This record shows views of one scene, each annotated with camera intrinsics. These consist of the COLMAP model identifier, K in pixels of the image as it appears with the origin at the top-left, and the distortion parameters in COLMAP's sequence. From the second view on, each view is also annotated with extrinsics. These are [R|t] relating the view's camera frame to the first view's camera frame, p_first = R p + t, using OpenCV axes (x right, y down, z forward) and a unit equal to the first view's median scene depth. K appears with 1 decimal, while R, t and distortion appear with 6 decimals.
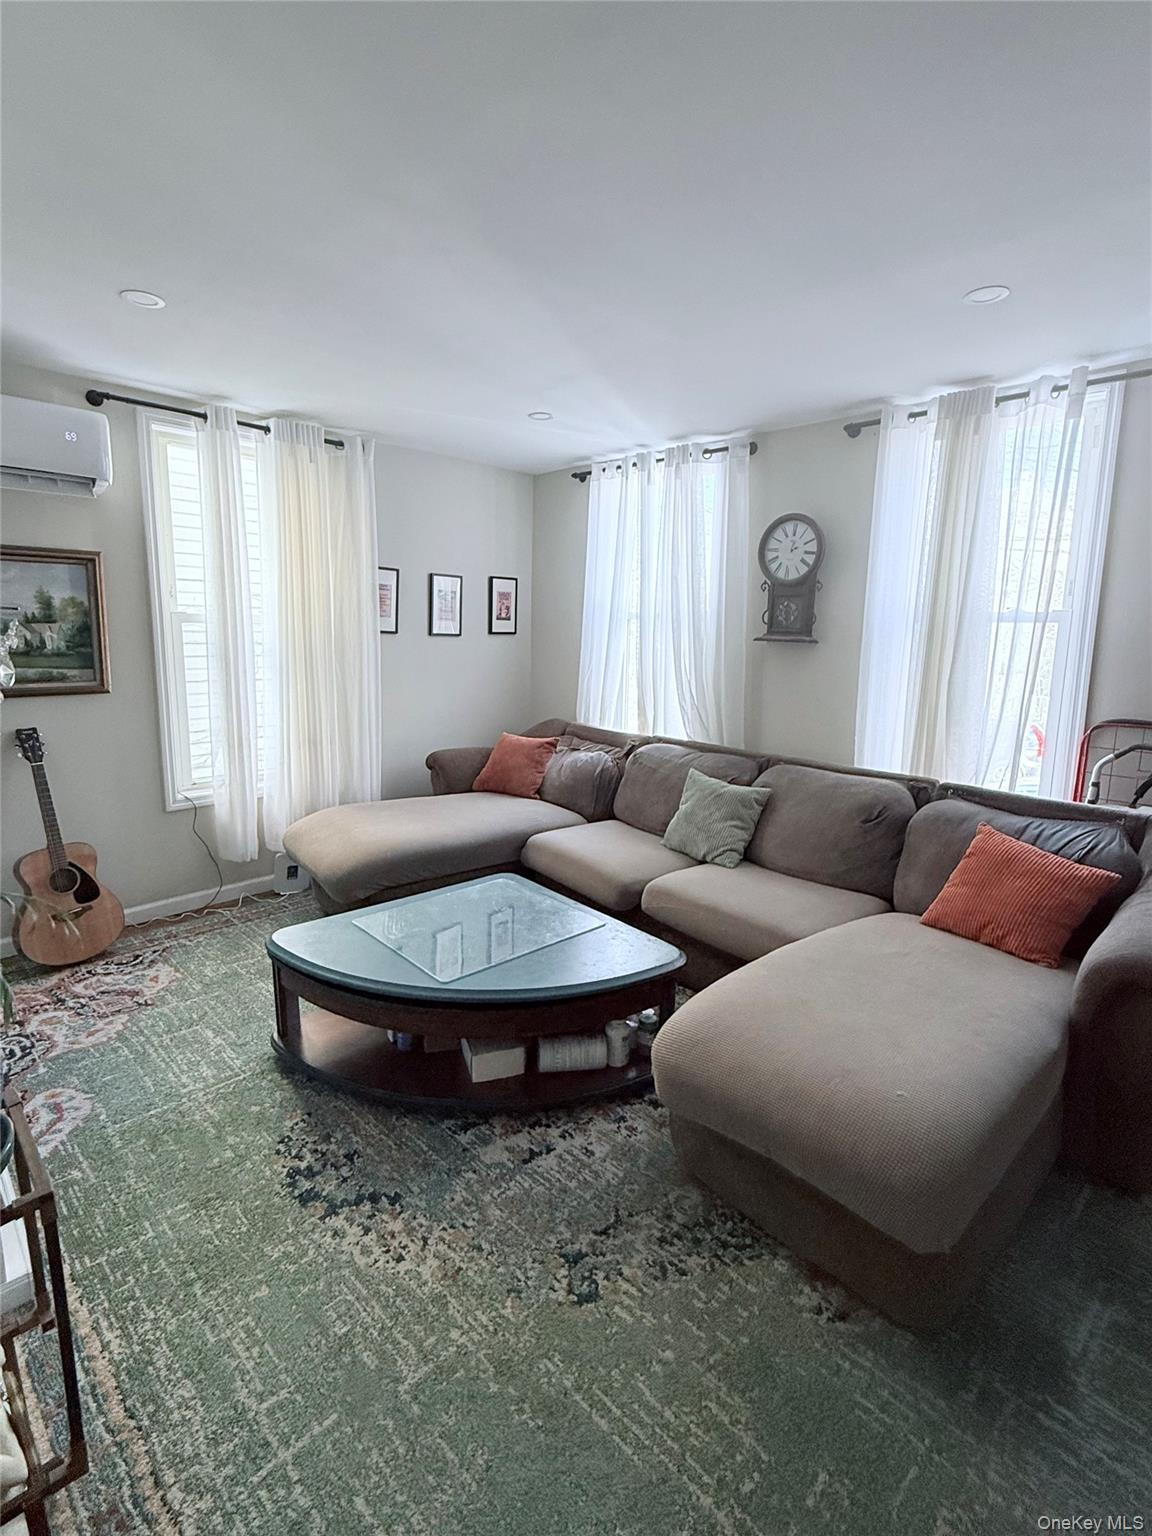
lens RADIAL K [[717.7, 0, 579.8], [0, 717.7, 742.1], [0, 0, 1]] dist [-0.000008, -0.000307]
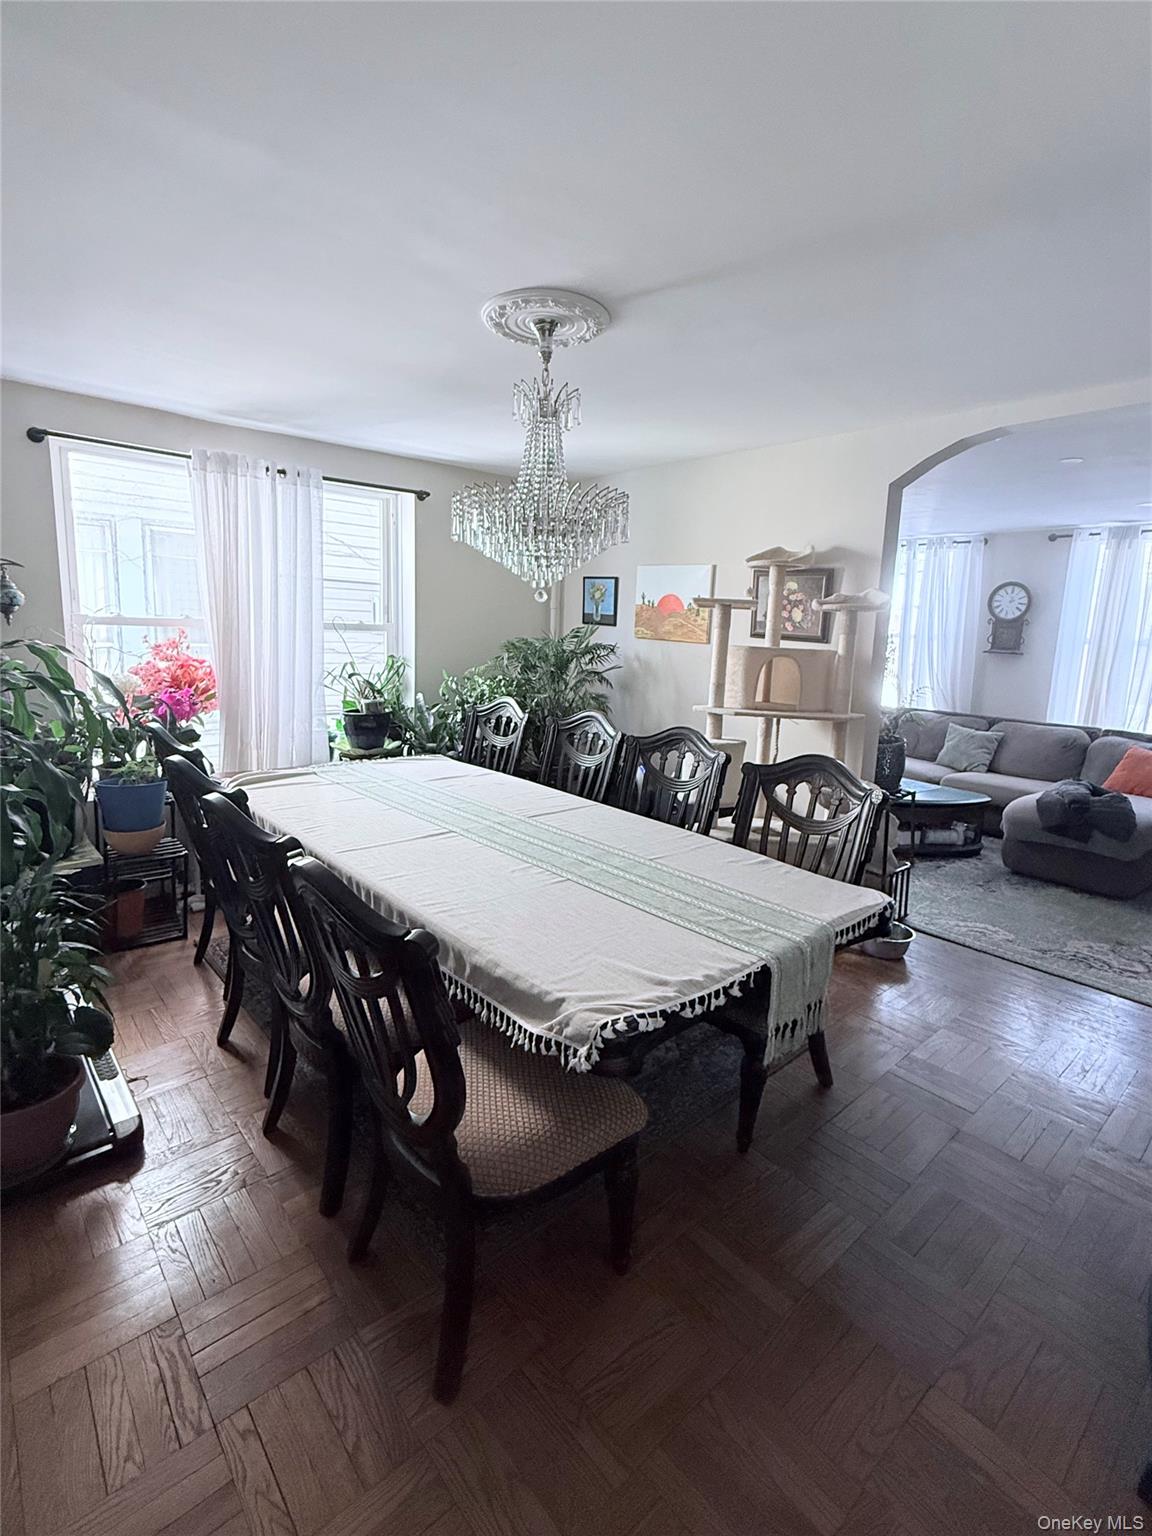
lens RADIAL K [[730.8, 0, 575.1], [0, 730.8, 750.2], [0, 0, 1]] dist [0.001544, 0.000224]
pose [[0.997549, 0.029750, -0.063326, -0.853841], [-0.029405, 0.999547, 0.006381, 0.154611], [0.063487, -0.004503, 0.997972, -1.139322]]
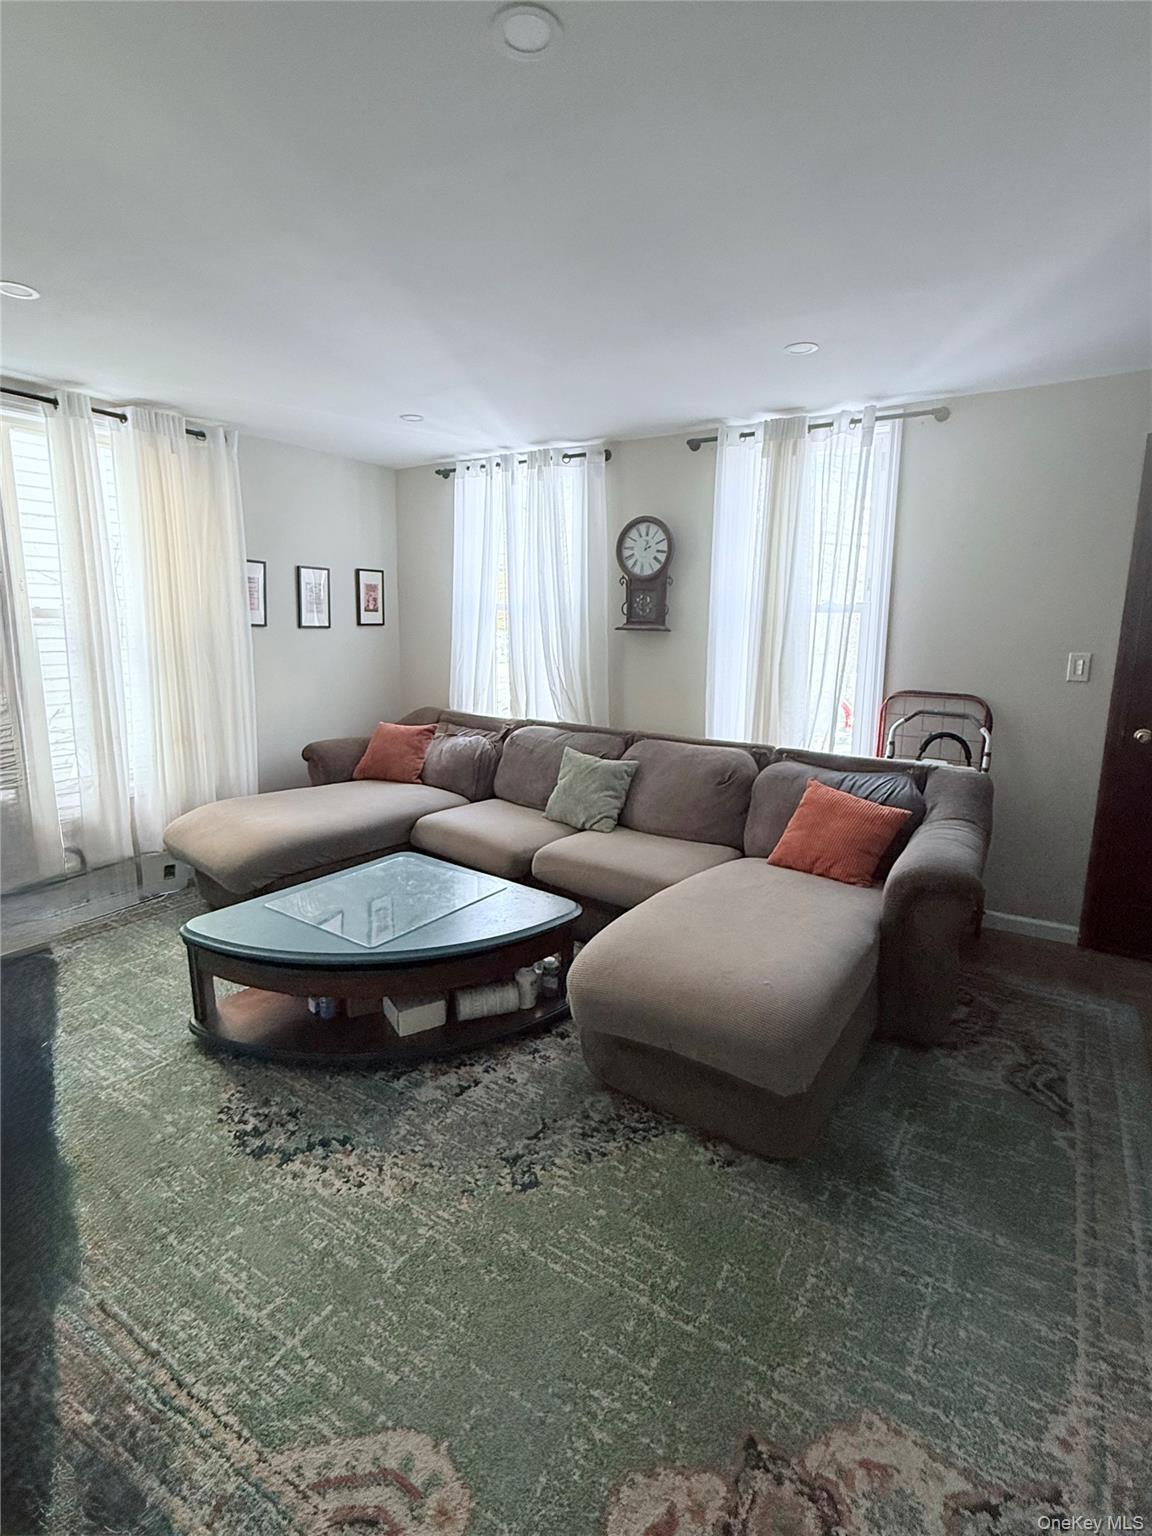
lens RADIAL K [[720.6, 0, 574.5], [0, 720.6, 741.5], [0, 0, 1]] dist [-0.001574, -0.000160]
pose [[0.977188, -0.043575, 0.207856, -0.079745], [0.040167, 0.998981, 0.020593, 0.007758], [-0.208542, -0.011774, 0.977943, -0.108180]]
